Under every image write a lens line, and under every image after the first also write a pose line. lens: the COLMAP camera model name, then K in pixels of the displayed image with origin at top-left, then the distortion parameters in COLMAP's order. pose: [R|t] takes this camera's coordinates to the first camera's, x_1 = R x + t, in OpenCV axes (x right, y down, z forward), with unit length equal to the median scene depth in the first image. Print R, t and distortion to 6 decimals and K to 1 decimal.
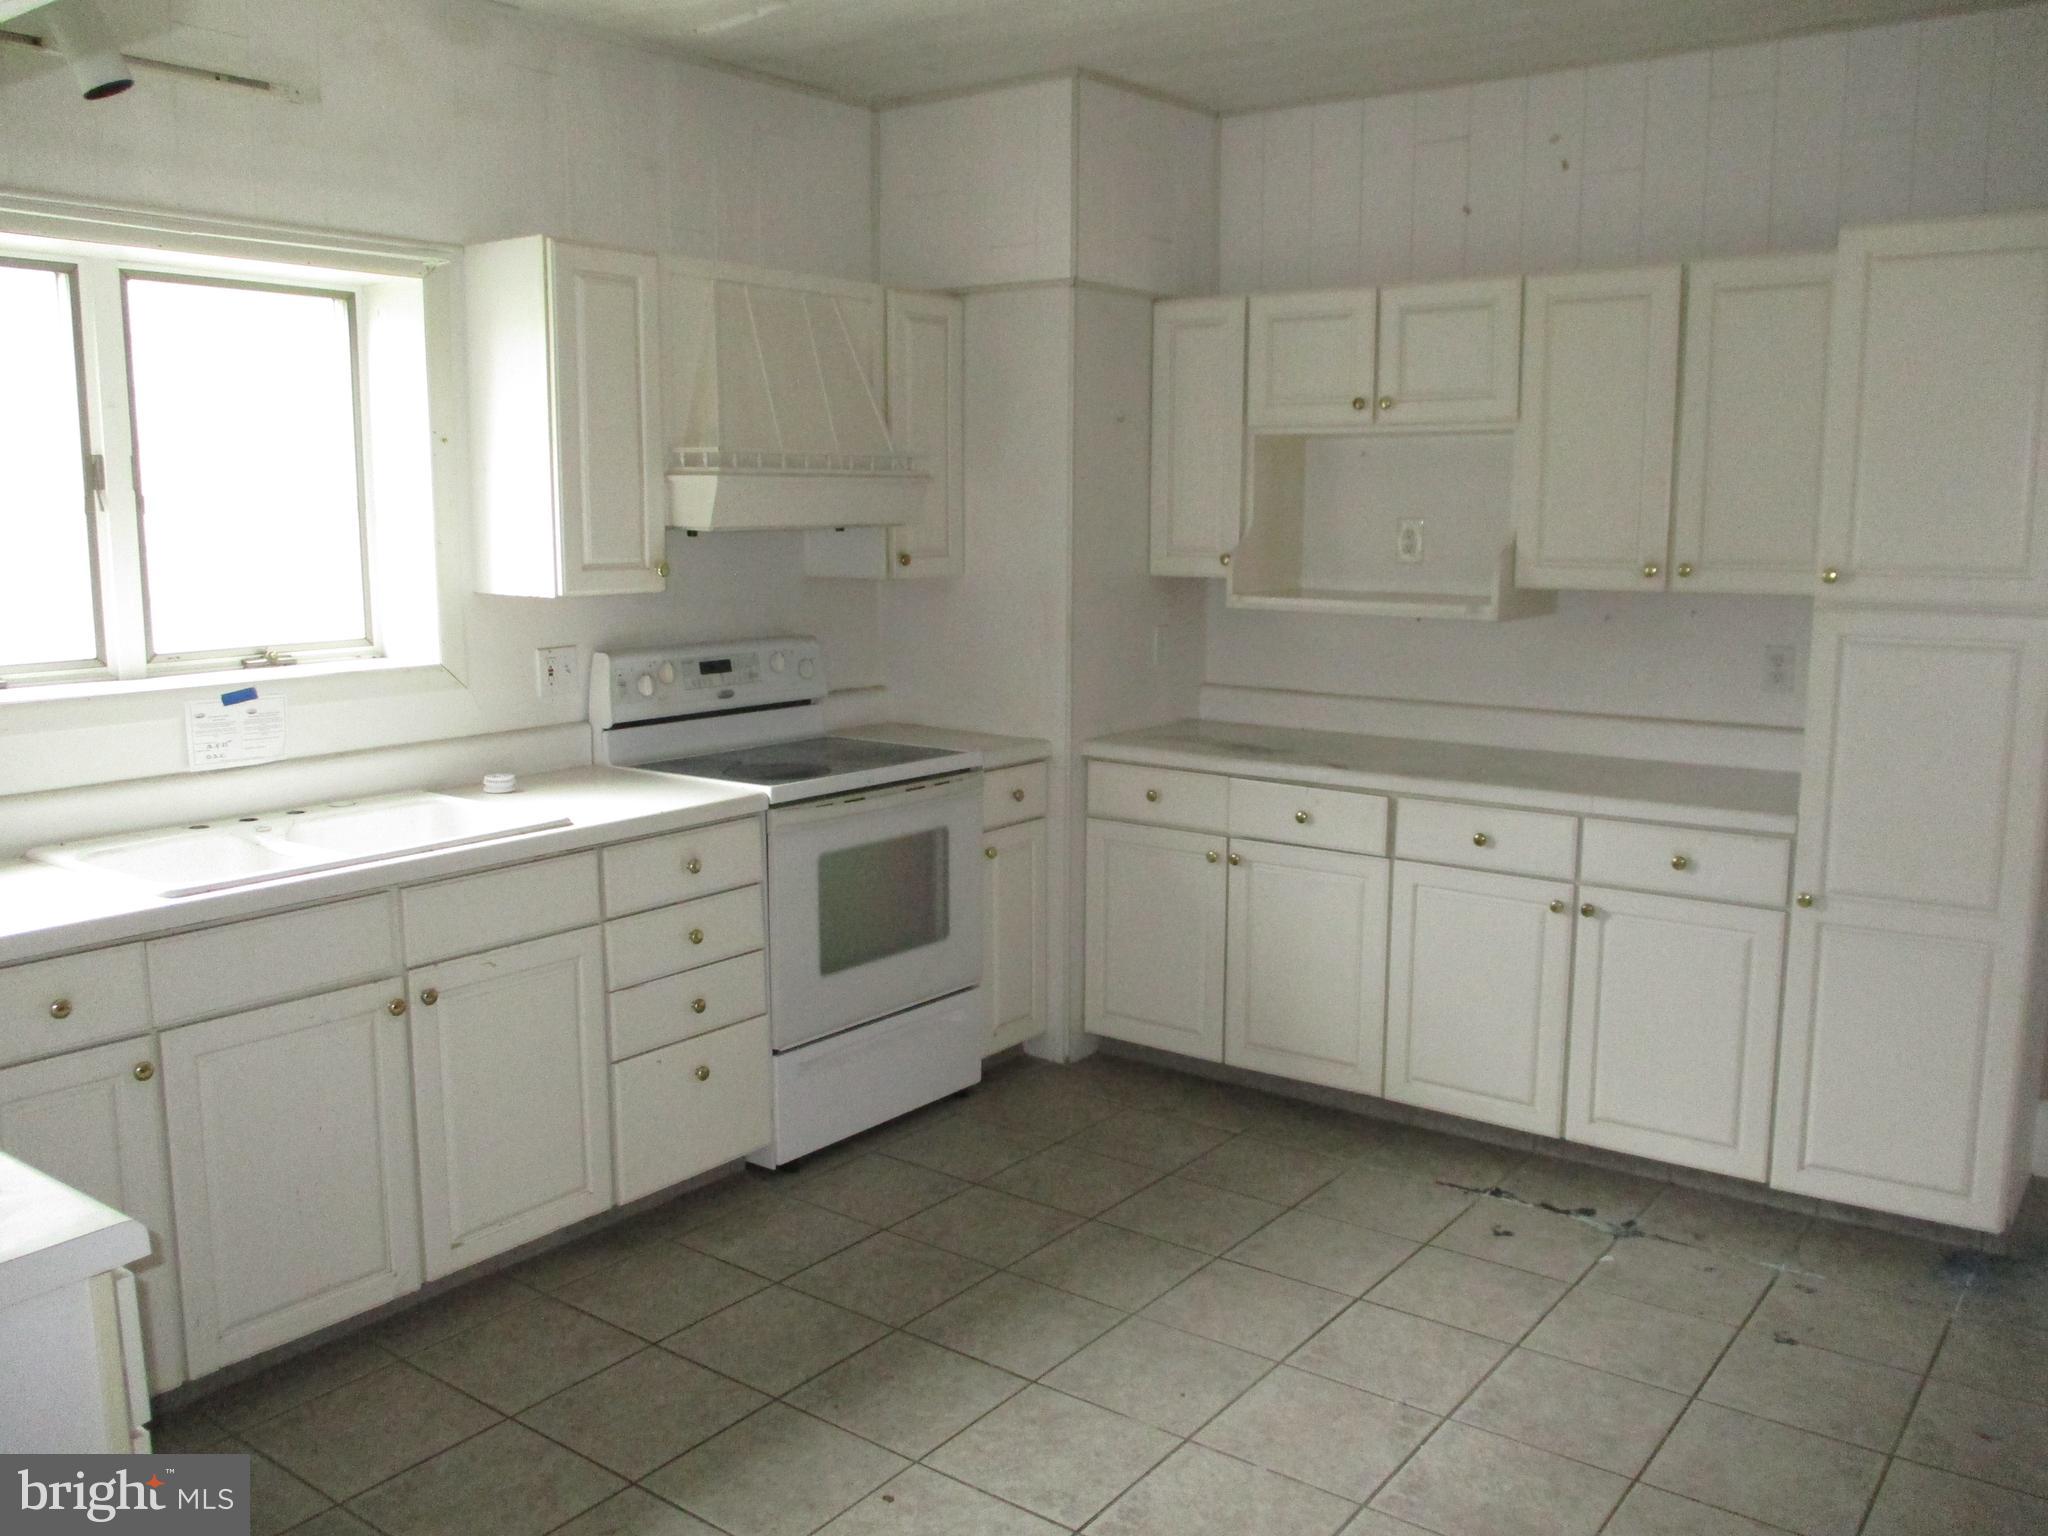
lens RADIAL K [[1674.7, 0, 1021.6], [0, 1674.7, 768.9], [0, 0, 1]] dist [-0.043460, 0.017262]
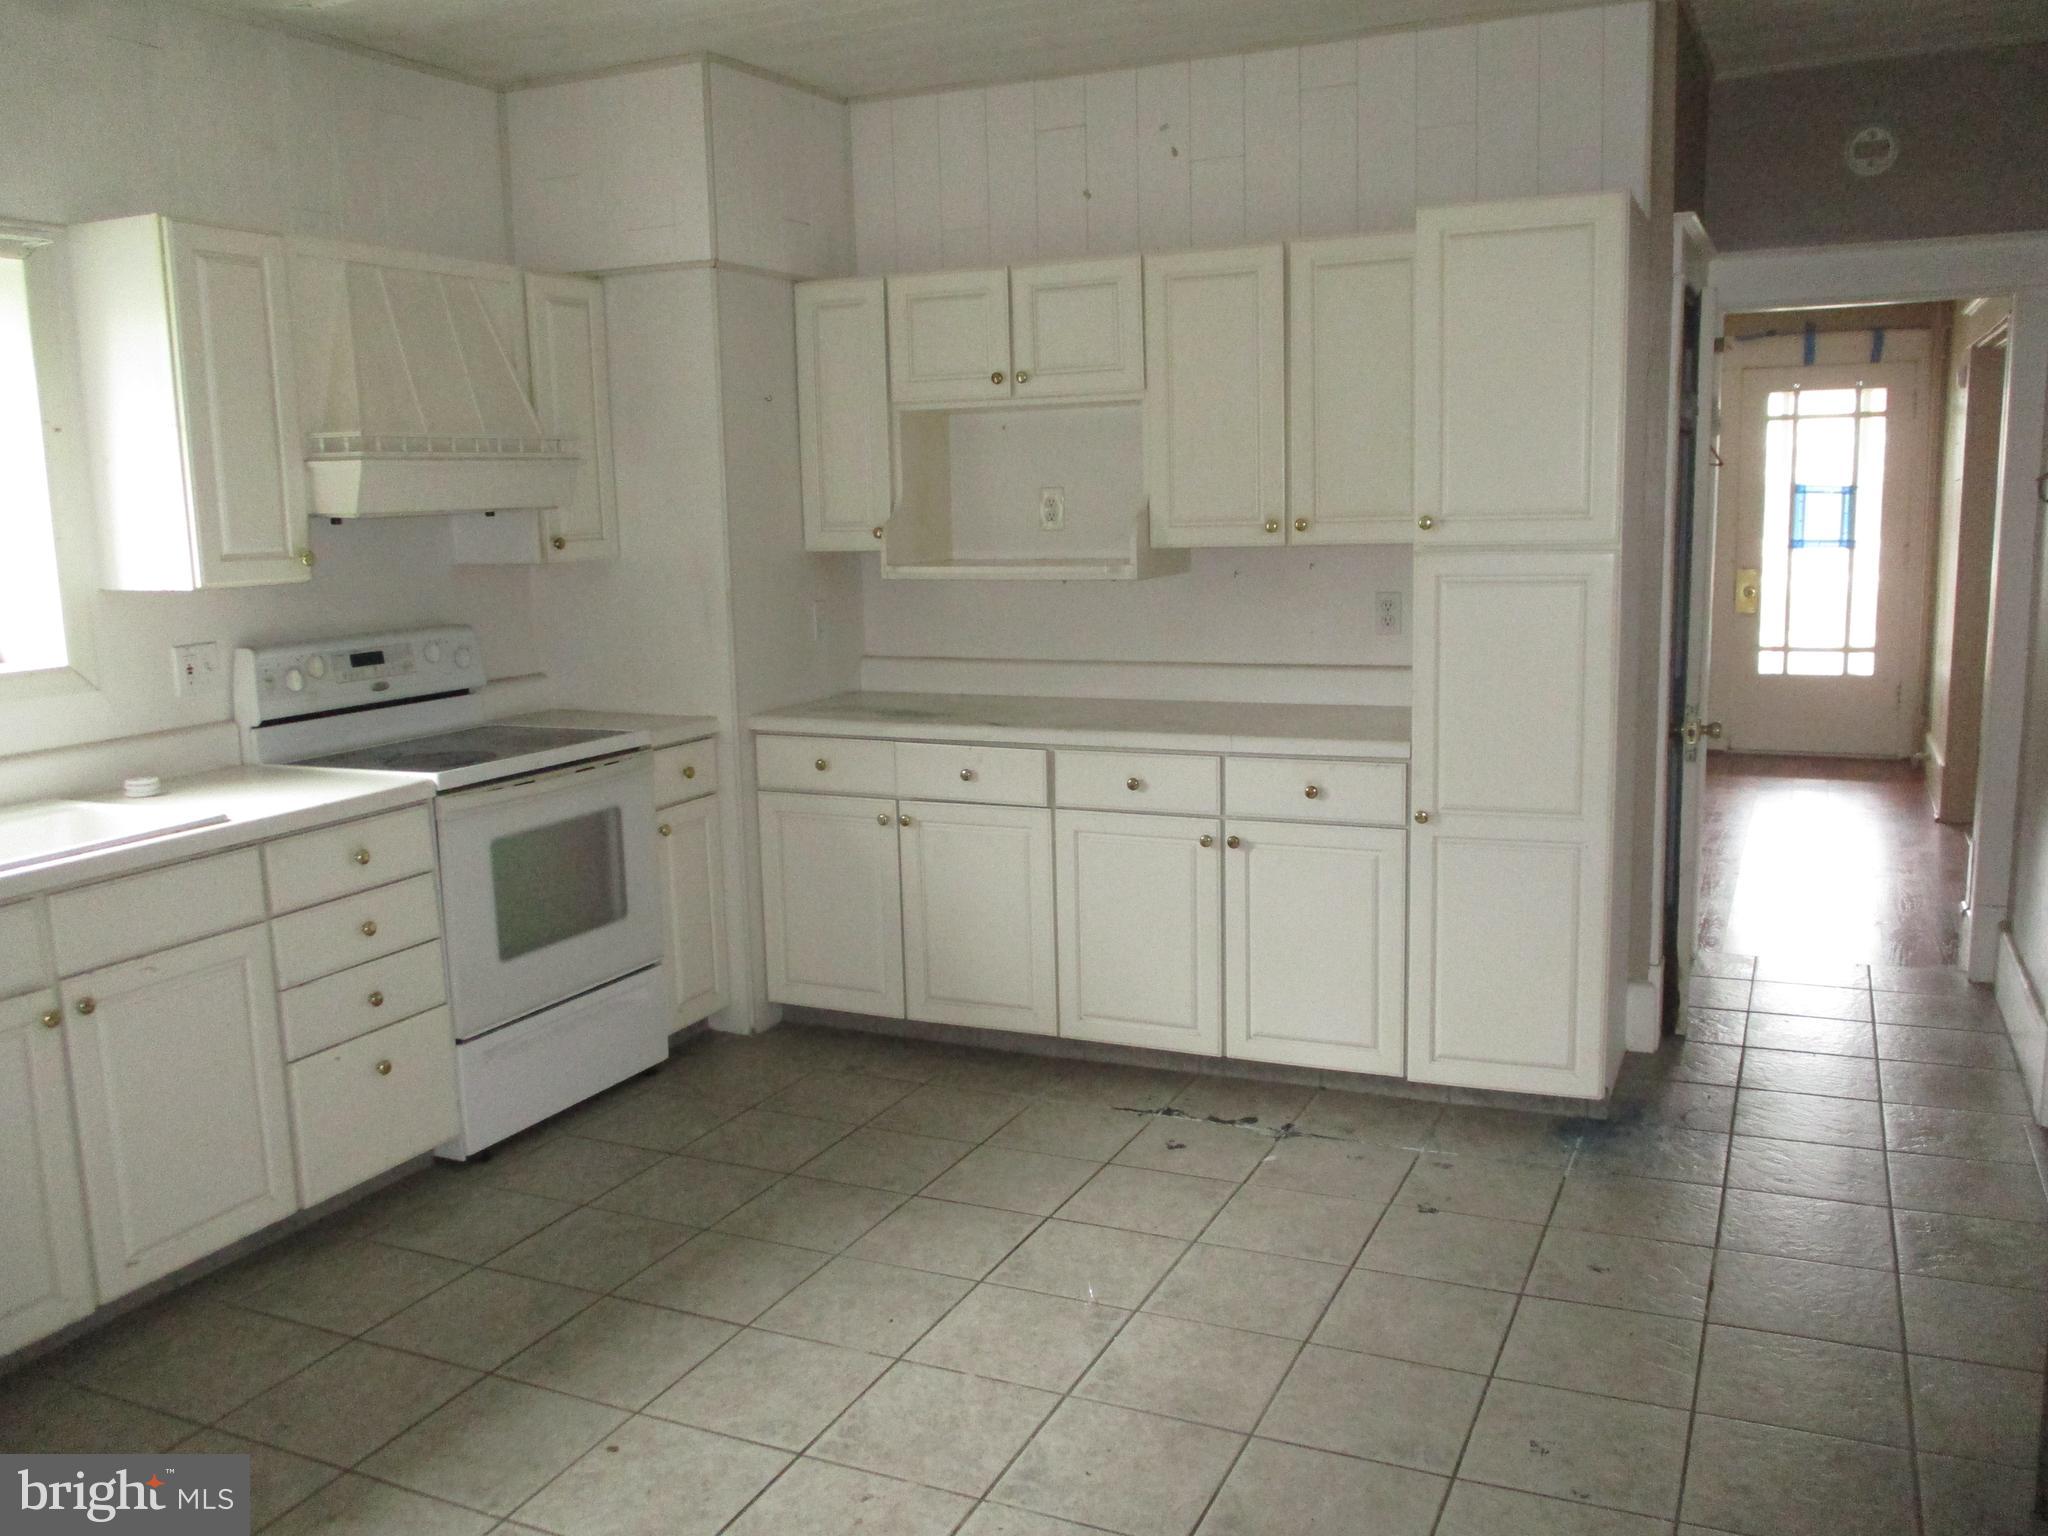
lens RADIAL K [[1674.7, 0, 1021.8], [0, 1674.7, 769.8], [0, 0, 1]] dist [-0.043460, 0.017262]
pose [[0.977557, -0.060438, 0.201813, -0.010543], [0.059503, 0.998171, 0.010700, 0.018667], [-0.202091, 0.001548, 0.979366, -0.034724]]
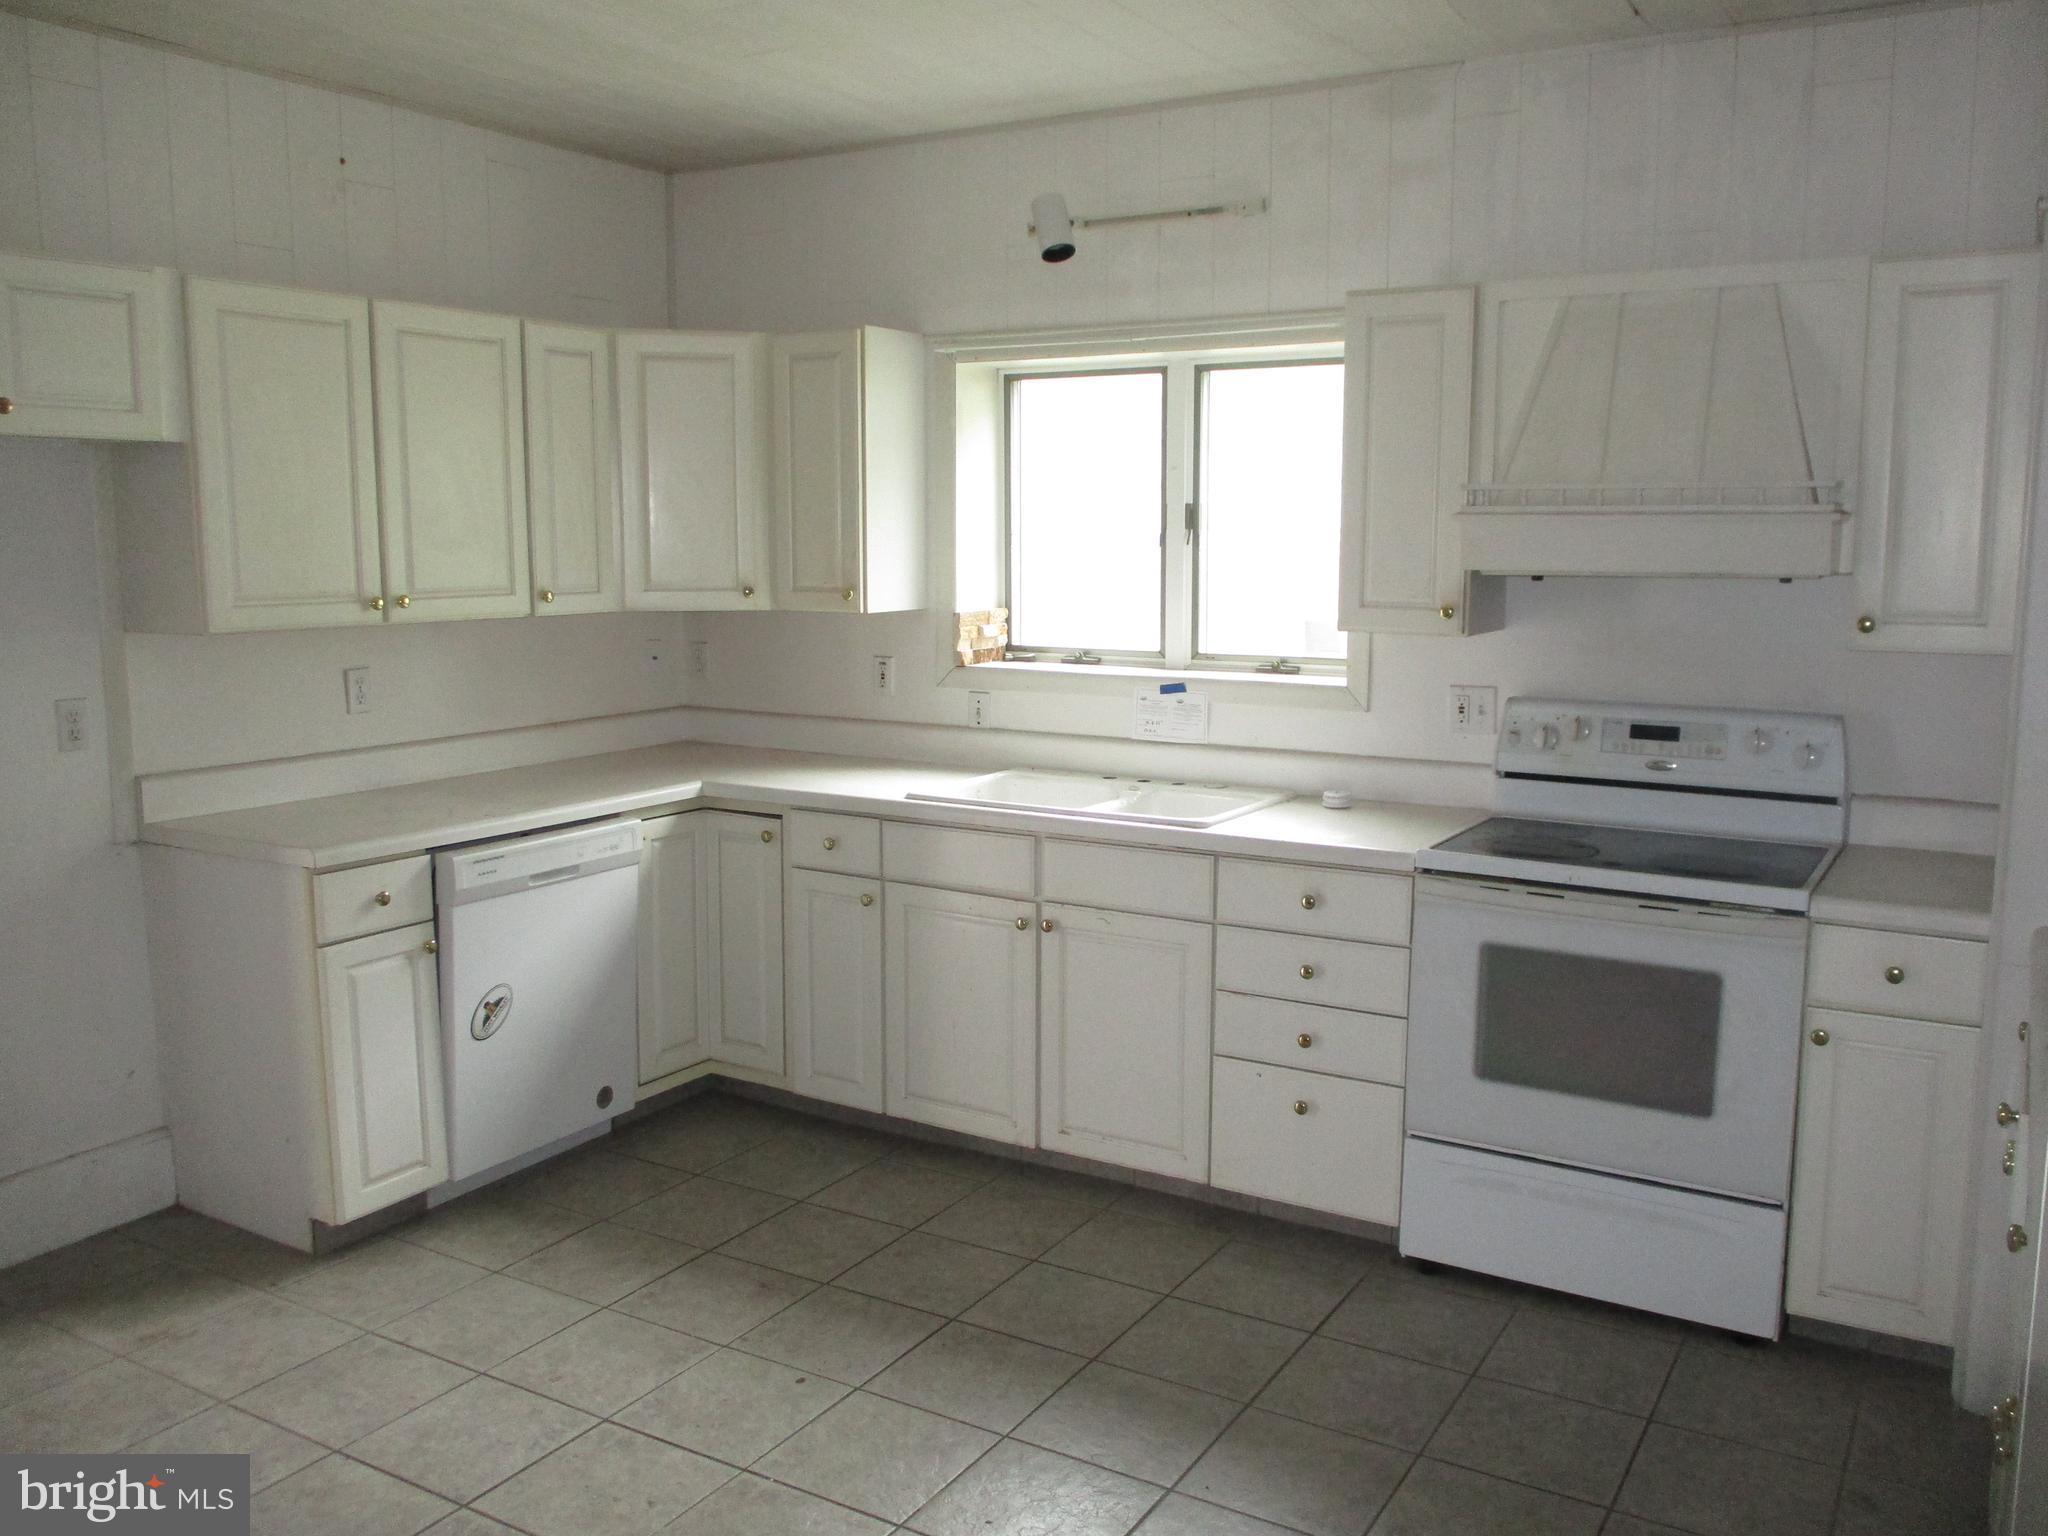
lens RADIAL K [[1674.7, 0, 1041.7], [0, 1674.7, 766.7], [0, 0, 1]] dist [-0.043460, 0.017262]
pose [[0.115830, 0.137035, -0.983771, 0.732729], [-0.158782, 0.980255, 0.117850, -0.109985], [0.980496, 0.142555, 0.135301, 0.662095]]
